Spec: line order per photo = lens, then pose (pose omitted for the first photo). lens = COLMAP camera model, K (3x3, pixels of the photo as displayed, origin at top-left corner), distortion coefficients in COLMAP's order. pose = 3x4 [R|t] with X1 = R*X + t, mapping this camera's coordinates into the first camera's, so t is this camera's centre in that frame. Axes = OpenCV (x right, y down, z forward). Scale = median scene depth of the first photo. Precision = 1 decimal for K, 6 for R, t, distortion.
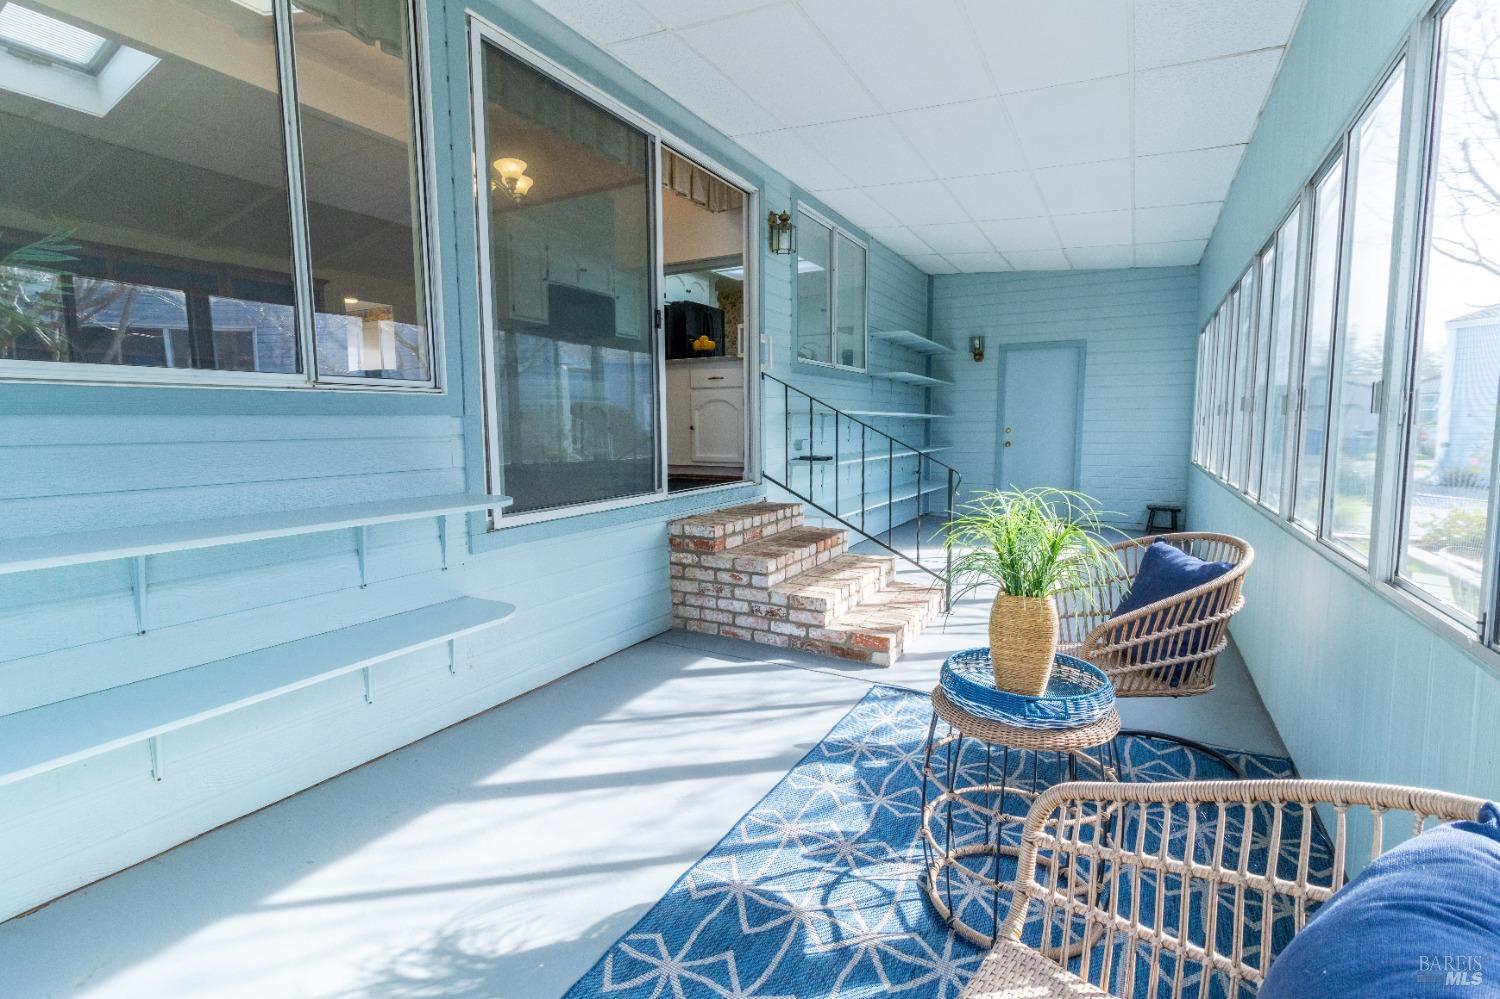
lens RADIAL K [[693.3, 0, 751.0], [0, 693.3, 488.9], [0, 0, 1]] dist [0.001070, 0.000565]
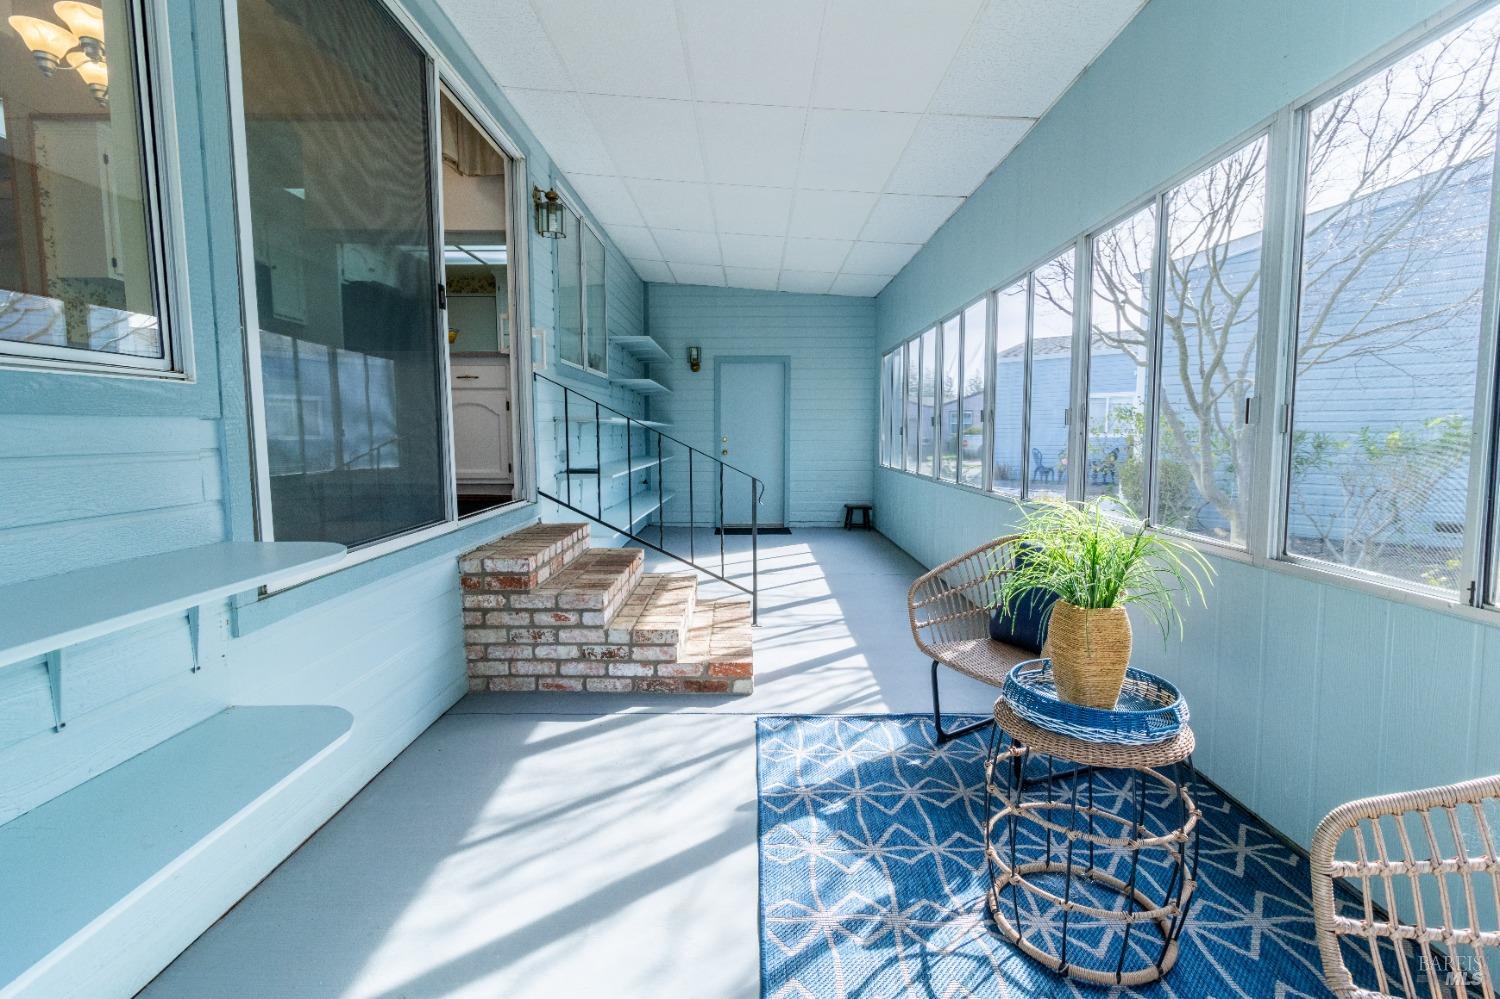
lens RADIAL K [[693.3, 0, 751.0], [0, 693.3, 488.9], [0, 0, 1]] dist [0.001070, 0.000565]
pose [[0.875713, -0.037838, 0.481348, -0.215016], [0.044340, 0.999014, -0.002136, -0.013860], [-0.480792, 0.023213, 0.876527, 0.161868]]
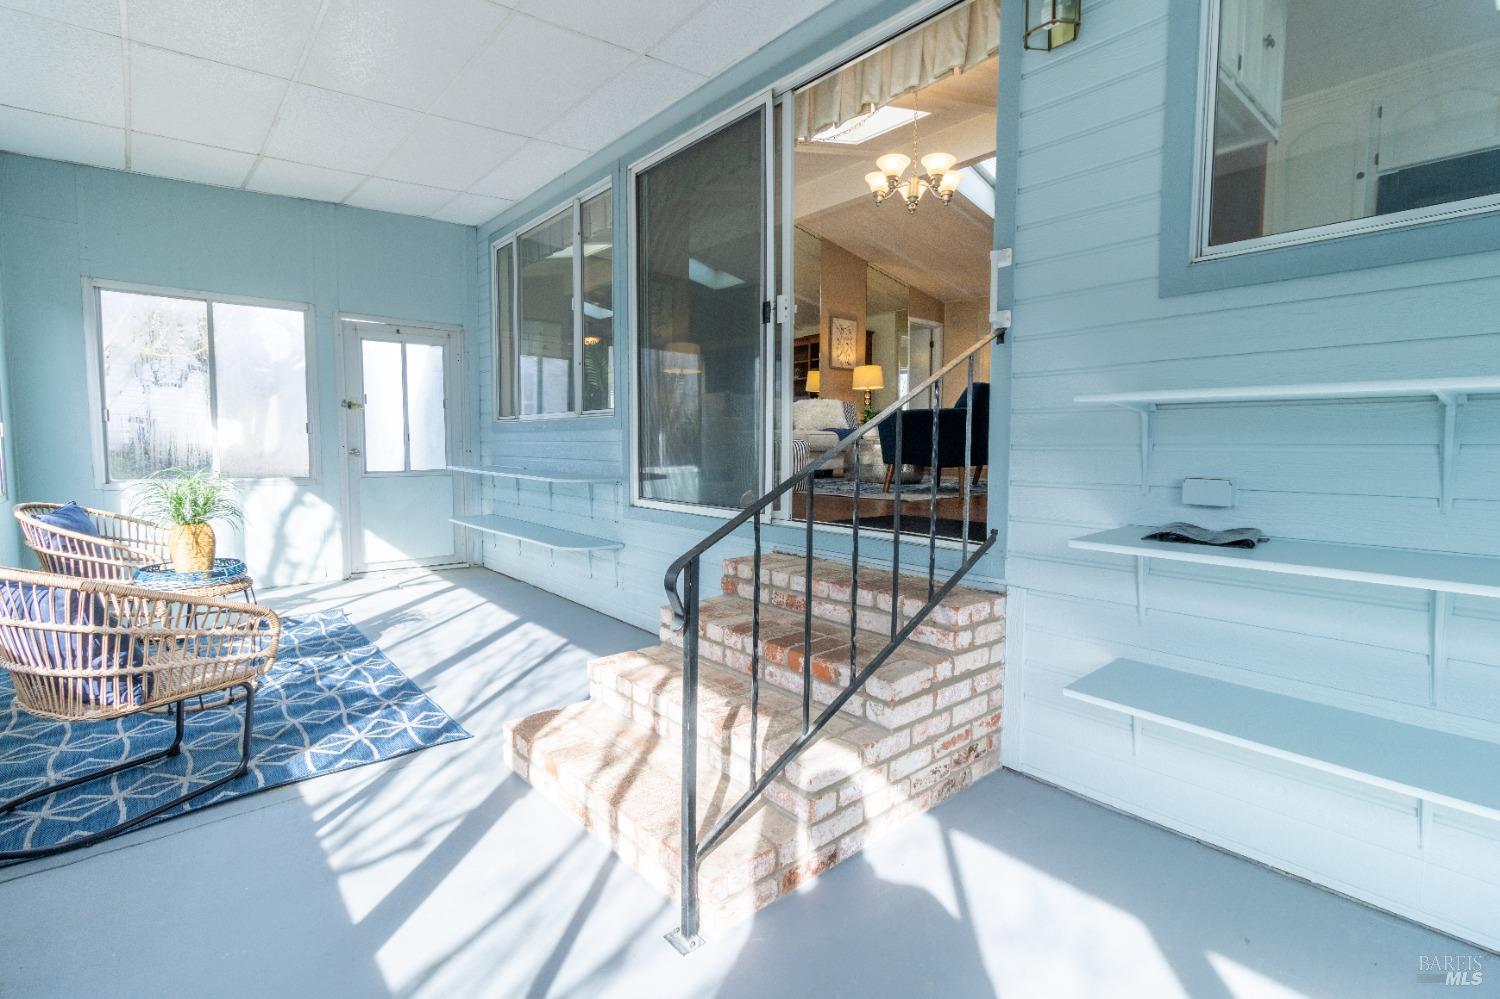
lens RADIAL K [[693.3, 0, 751.0], [0, 693.3, 488.9], [0, 0, 1]] dist [0.001070, 0.000565]
pose [[-0.345829, 0.069658, -0.935708, 0.700003], [-0.090828, 0.990072, 0.107274, -0.120120], [0.933891, 0.122087, -0.336069, 1.311941]]
